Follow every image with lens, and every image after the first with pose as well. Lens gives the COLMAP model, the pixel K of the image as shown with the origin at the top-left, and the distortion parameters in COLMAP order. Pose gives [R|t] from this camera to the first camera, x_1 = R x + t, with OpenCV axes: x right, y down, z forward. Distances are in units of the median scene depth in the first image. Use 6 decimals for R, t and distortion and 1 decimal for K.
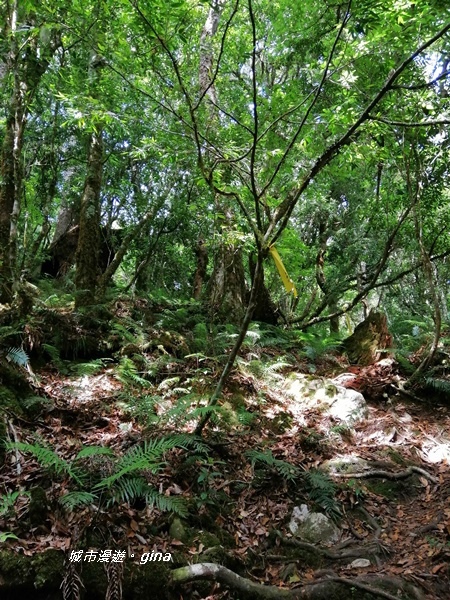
lens RADIAL K [[458.4, 0, 223.8], [0, 458.4, 301.1], [0, 0, 1]] dist [0.002342, 0.000675]
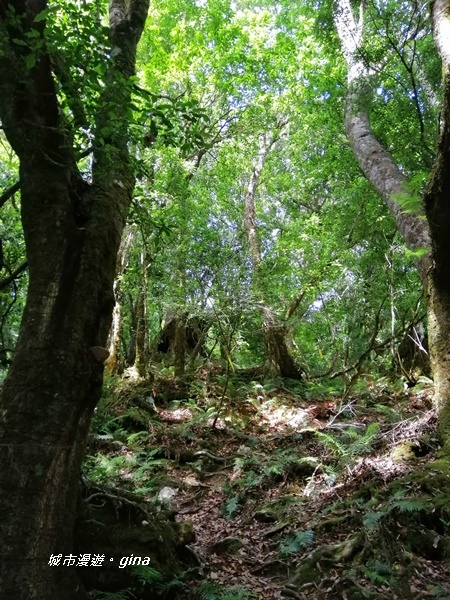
lens RADIAL K [[458.4, 0, 226.1], [0, 458.4, 300.2], [0, 0, 1]] dist [0.002342, 0.000675]
pose [[0.971009, -0.085709, -0.223148, 0.482632], [0.060040, 0.991031, -0.119388, -0.081584], [0.231379, 0.102529, 0.967446, -1.190866]]
